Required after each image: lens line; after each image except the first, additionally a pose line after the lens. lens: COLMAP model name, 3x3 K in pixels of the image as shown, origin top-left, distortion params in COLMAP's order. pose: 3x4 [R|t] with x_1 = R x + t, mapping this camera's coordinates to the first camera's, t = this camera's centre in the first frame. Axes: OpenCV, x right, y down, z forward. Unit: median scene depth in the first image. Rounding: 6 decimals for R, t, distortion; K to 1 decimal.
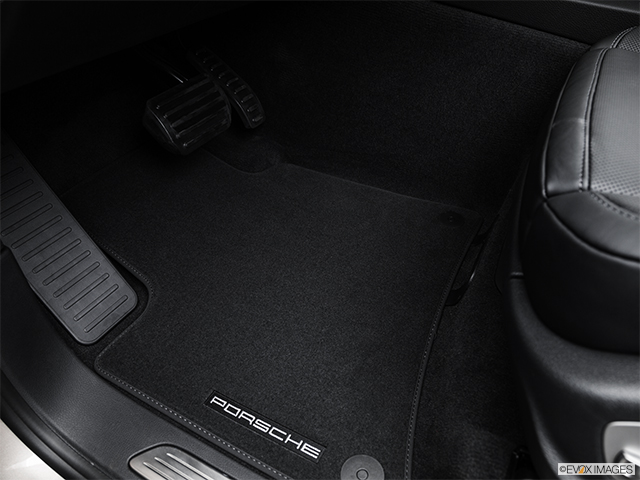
lens RADIAL K [[493.4, 0, 320.0], [0, 493.4, 240.0], [0, 0, 1]] dist [-0.127211, 0.067276]
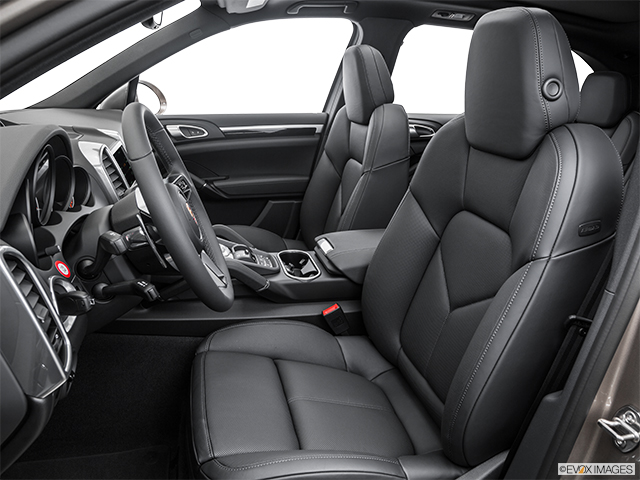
lens RADIAL K [[493.4, 0, 320.0], [0, 493.4, 240.0], [0, 0, 1]] dist [-0.127211, 0.067276]
pose [[0.735190, -0.174497, 0.655016, -0.440026], [0.377031, 0.908301, -0.181208, -0.408233], [-0.563332, 0.380184, 0.733565, -1.429549]]
